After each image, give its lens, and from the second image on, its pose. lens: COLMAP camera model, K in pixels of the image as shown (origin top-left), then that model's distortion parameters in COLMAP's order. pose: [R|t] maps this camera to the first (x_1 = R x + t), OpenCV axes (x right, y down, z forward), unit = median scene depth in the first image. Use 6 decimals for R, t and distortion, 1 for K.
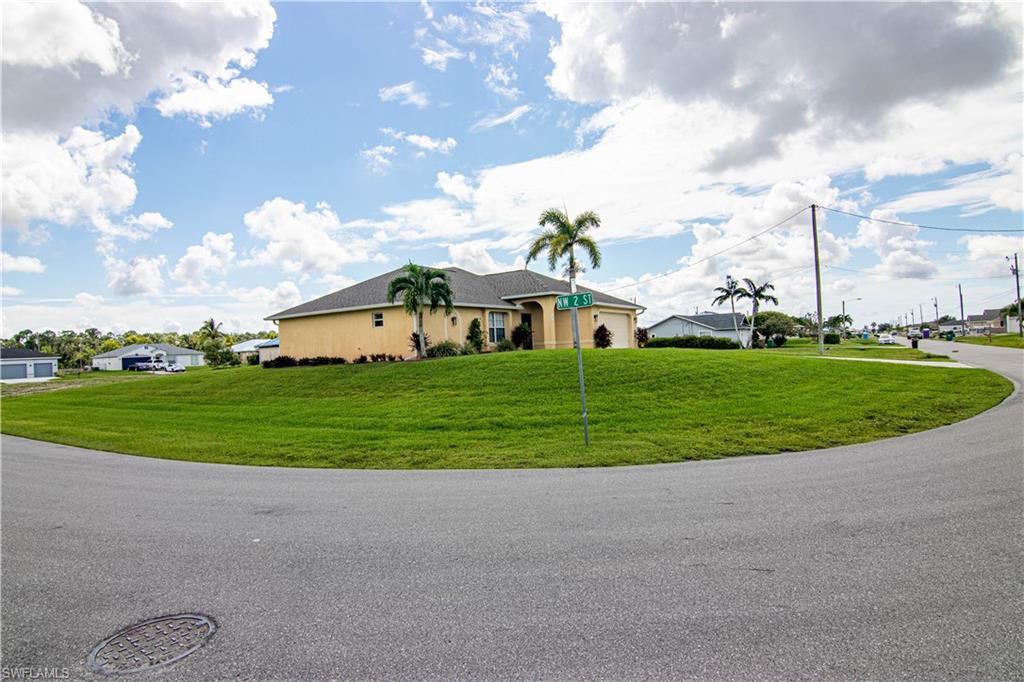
lens RADIAL K [[567.8, 0, 507.4], [0, 567.8, 346.8], [0, 0, 1]] dist [-0.004932, -0.013115]
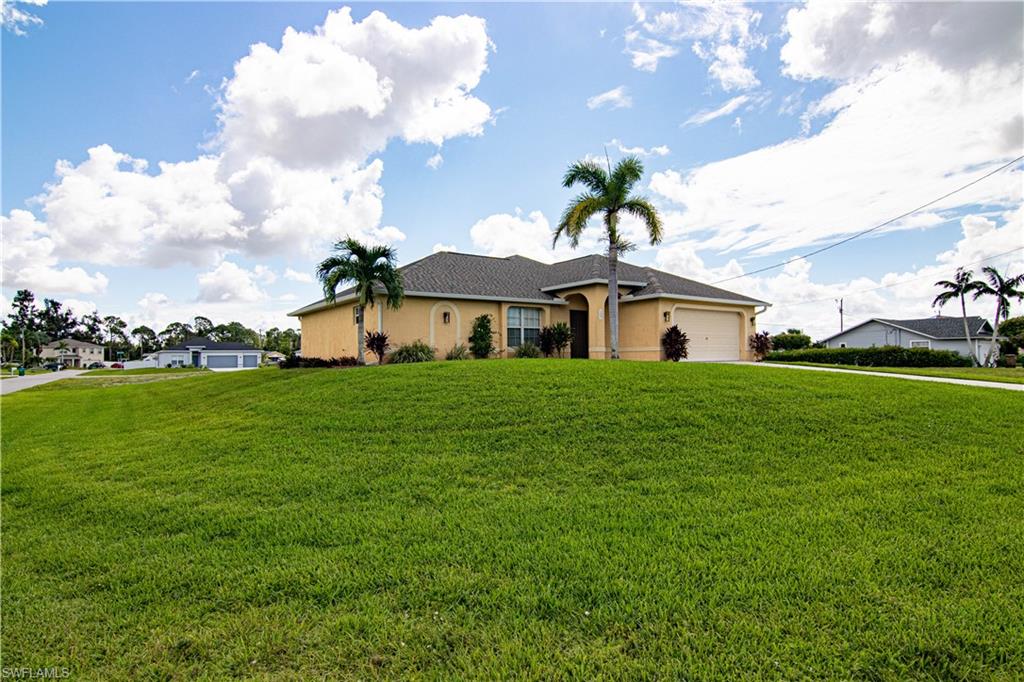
lens RADIAL K [[562.6, 0, 504.0], [0, 562.6, 347.5], [0, 0, 1]] dist [-0.012755, -0.000922]
pose [[0.934269, 0.027177, -0.355531, 0.112731], [-0.029247, 0.999572, -0.000450, -0.003189], [0.355366, 0.010819, 0.934664, 0.144537]]
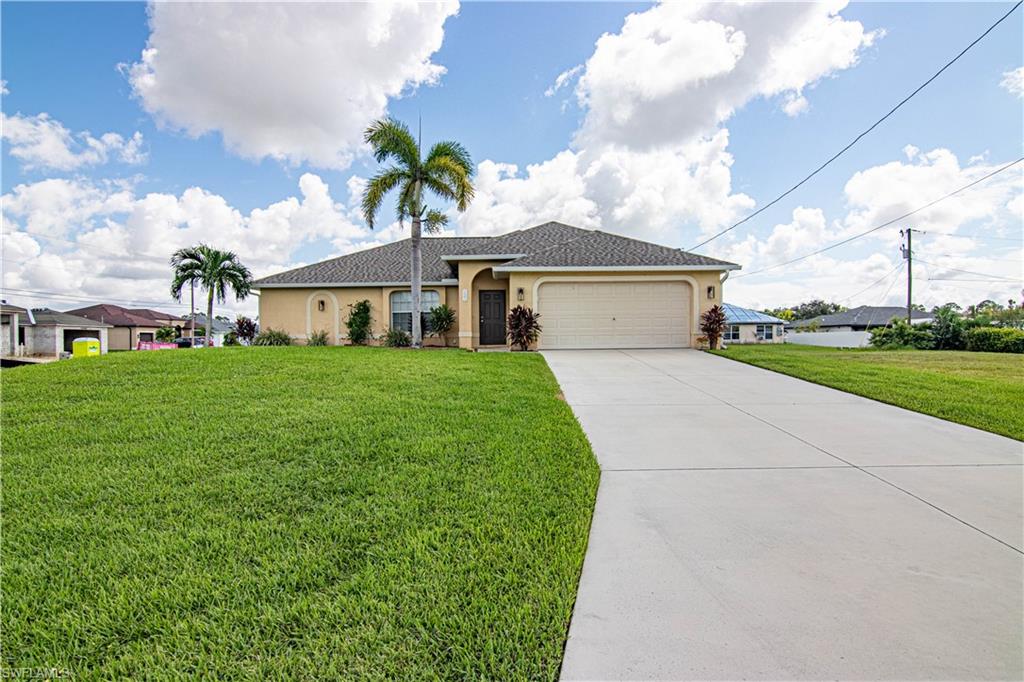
lens RADIAL K [[567.8, 0, 507.4], [0, 567.8, 346.8], [0, 0, 1]] dist [-0.004932, -0.013115]
pose [[0.574847, 0.046068, -0.816963, 0.325710], [-0.011153, 0.998762, 0.048472, -0.012907], [0.818185, -0.018752, 0.574649, 0.339306]]
